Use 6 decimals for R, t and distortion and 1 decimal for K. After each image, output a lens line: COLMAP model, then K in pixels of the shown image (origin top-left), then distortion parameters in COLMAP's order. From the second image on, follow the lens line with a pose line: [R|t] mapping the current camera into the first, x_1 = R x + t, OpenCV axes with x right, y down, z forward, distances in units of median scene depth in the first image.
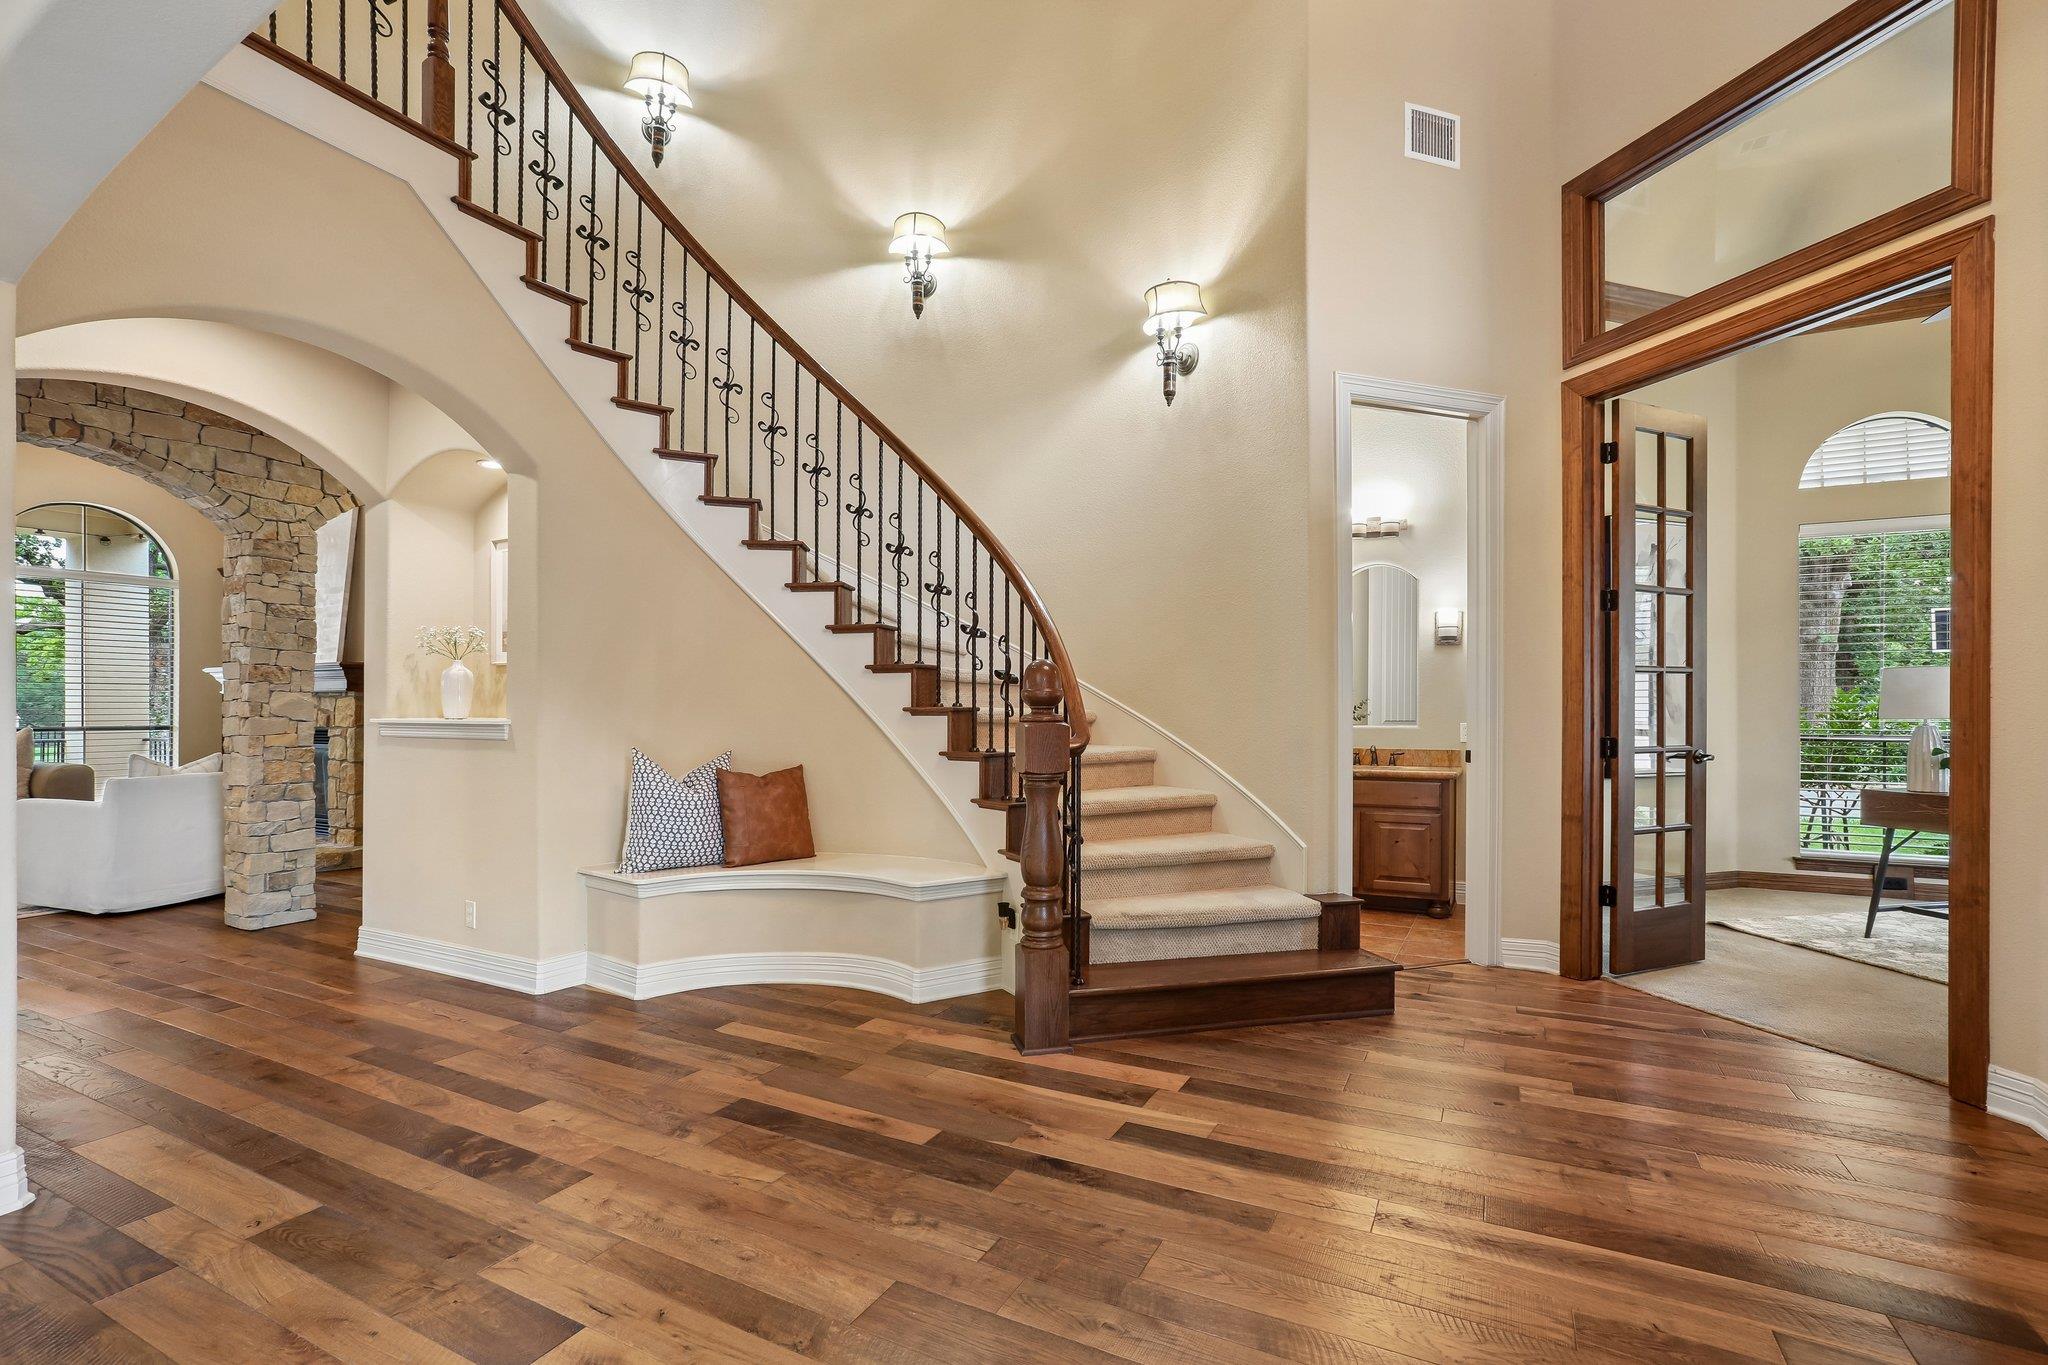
lens RADIAL K [[925.5, 0, 1031.6], [0, 925.5, 711.1], [0, 0, 1]] dist [-0.059260, 0.030104]
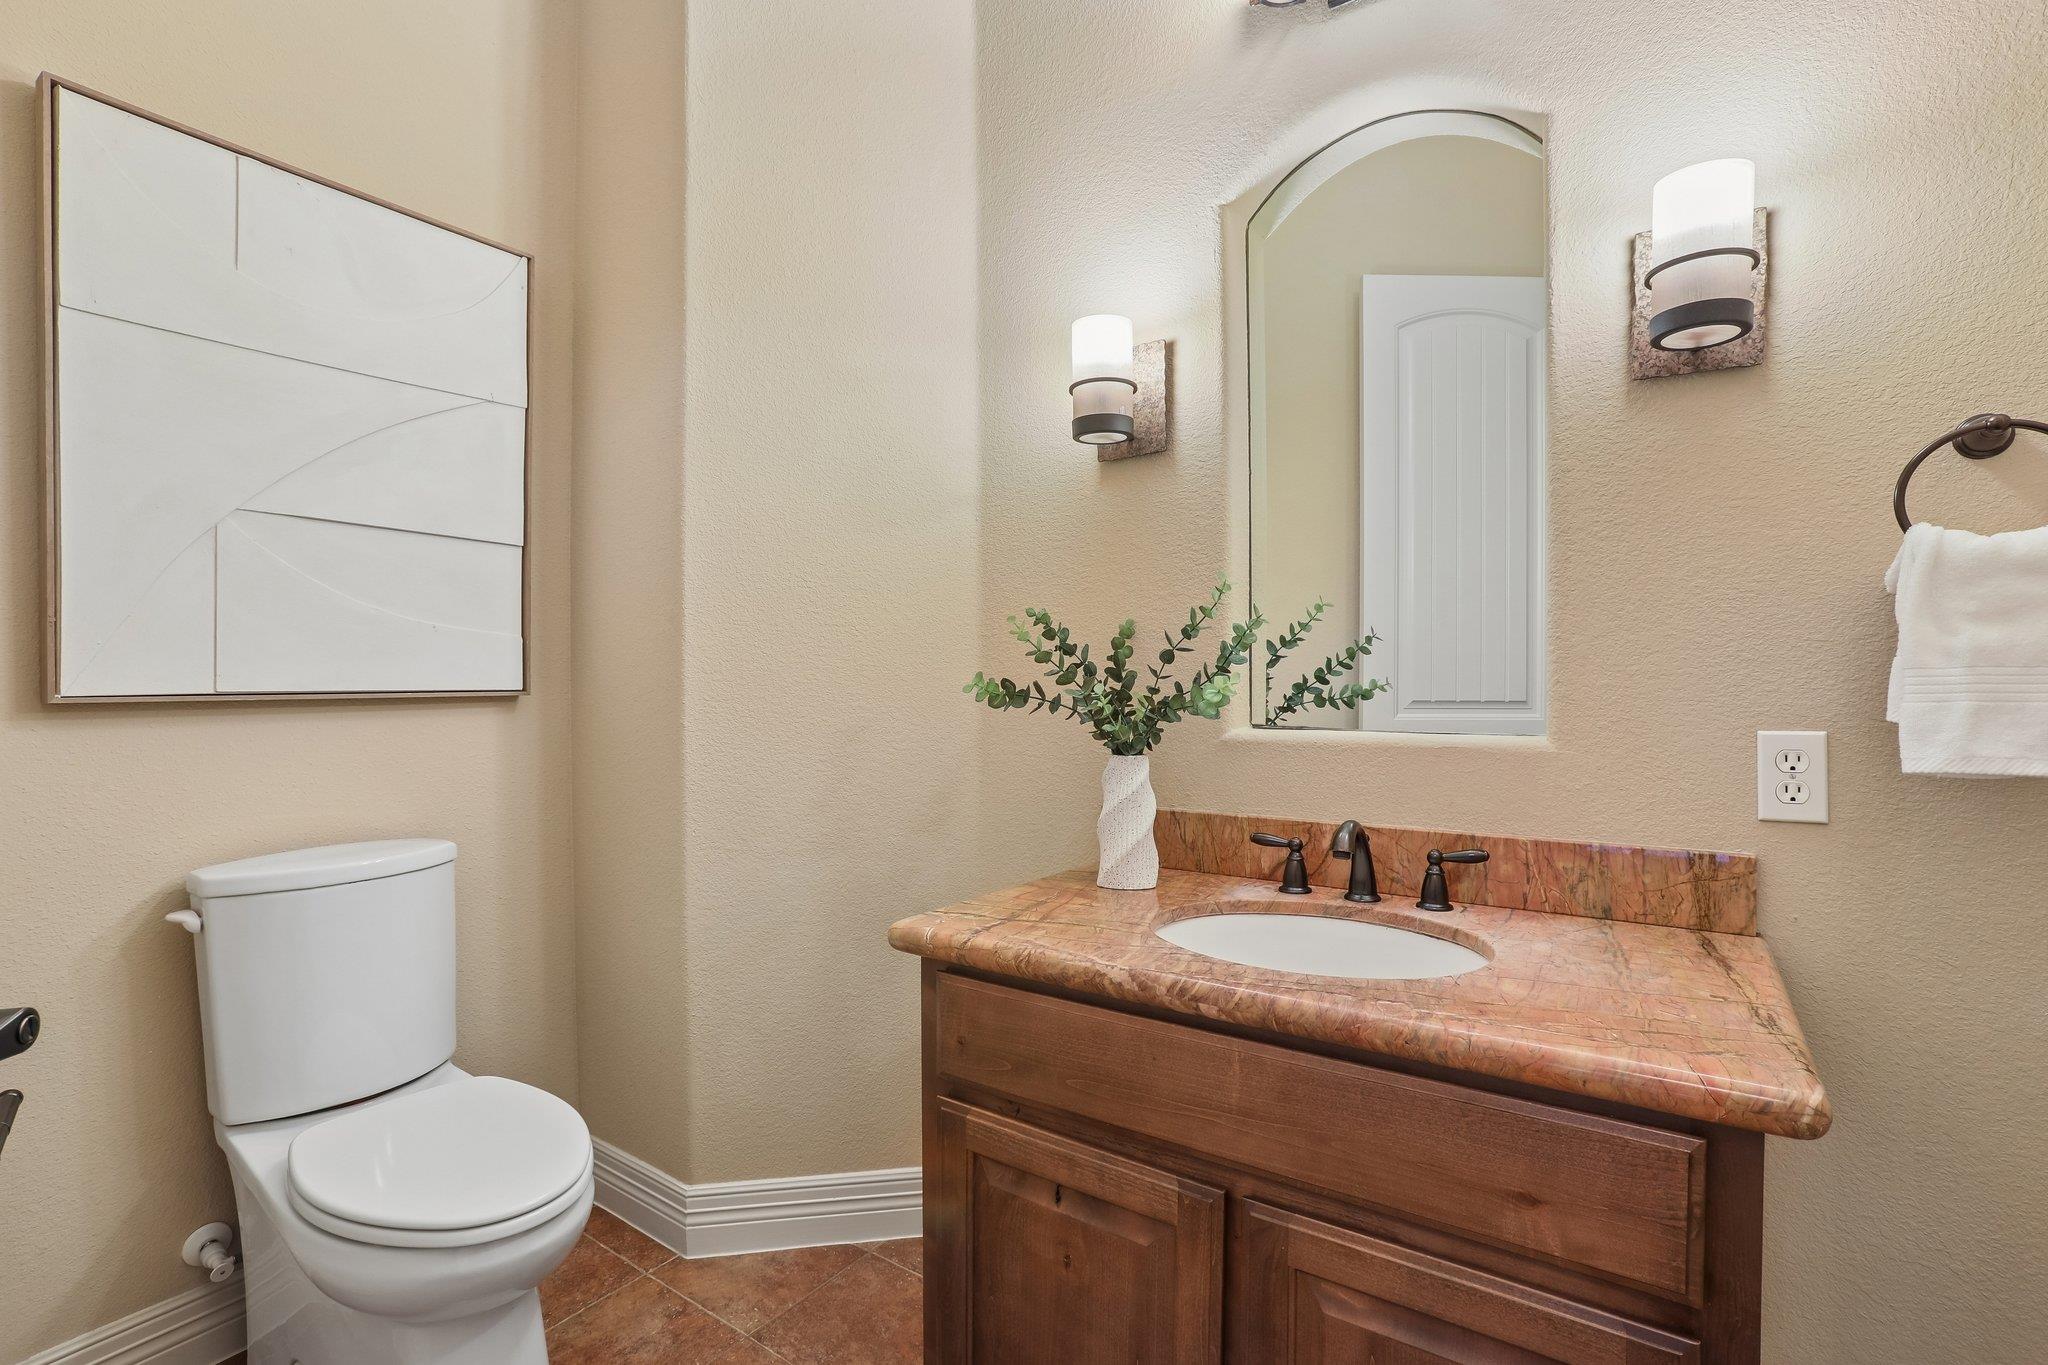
lens RADIAL K [[934.5, 0, 1031.3], [0, 934.5, 691.4], [0, 0, 1]] dist [-0.069766, 0.030964]
pose [[0.991457, -0.004165, -0.130371, 0.352875], [0.006178, 0.999868, 0.015041, 0.000309], [0.130291, -0.015718, 0.991351, 0.827434]]
